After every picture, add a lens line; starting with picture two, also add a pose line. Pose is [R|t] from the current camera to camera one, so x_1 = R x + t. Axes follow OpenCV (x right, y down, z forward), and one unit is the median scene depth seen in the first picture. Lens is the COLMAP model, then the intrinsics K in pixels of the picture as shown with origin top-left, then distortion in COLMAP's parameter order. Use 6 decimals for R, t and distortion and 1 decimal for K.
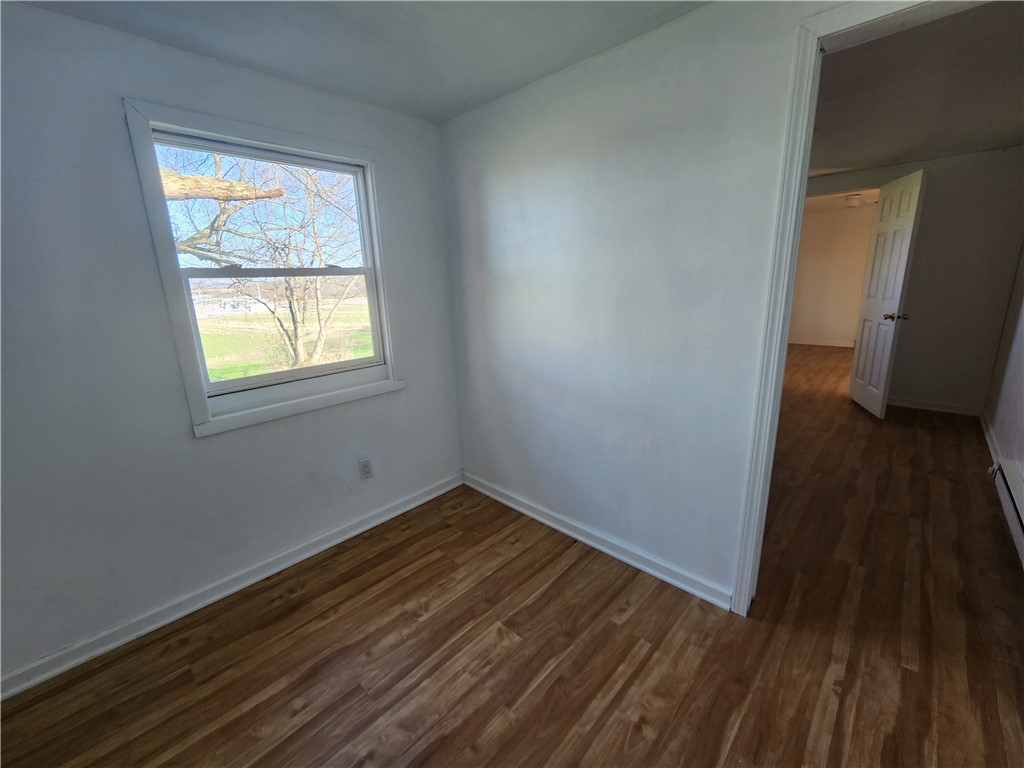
lens RADIAL K [[415.2, 0, 514.4], [0, 415.2, 381.5], [0, 0, 1]] dist [-0.000660, 0.000122]
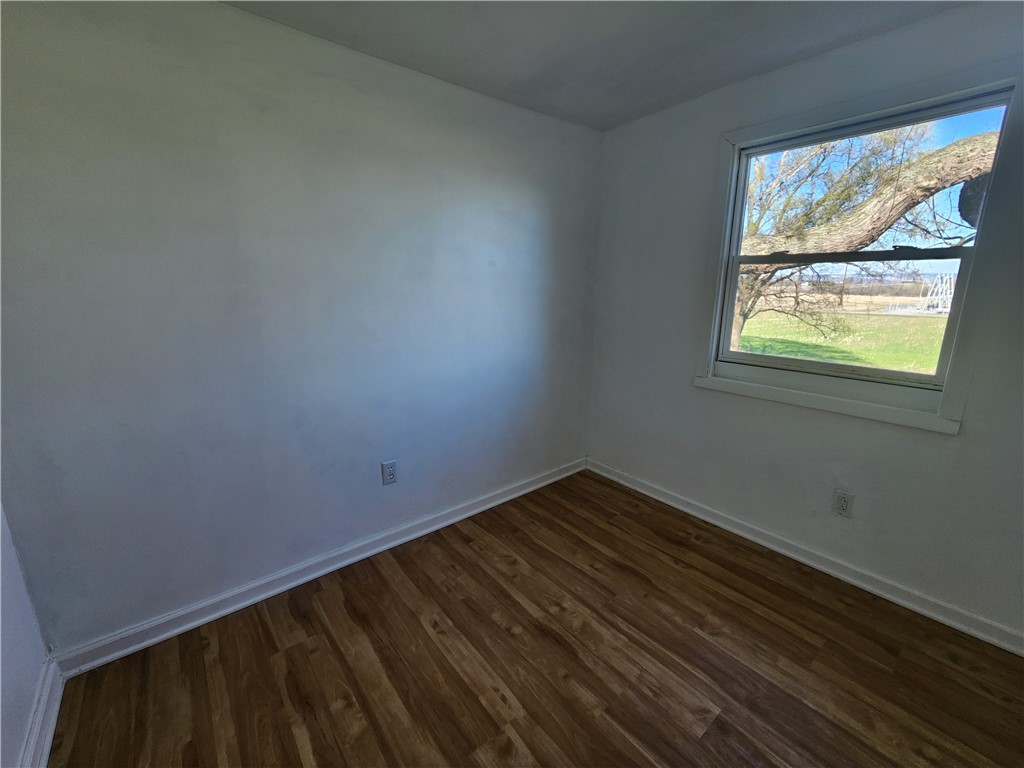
lens RADIAL K [[415.2, 0, 513.9], [0, 415.2, 380.9], [0, 0, 1]] dist [-0.000660, 0.000122]
pose [[-0.105181, 0.261875, -0.959353, 0.566278], [-0.235430, 0.930723, 0.279872, -0.114365], [0.966183, 0.255298, -0.036241, 0.488068]]
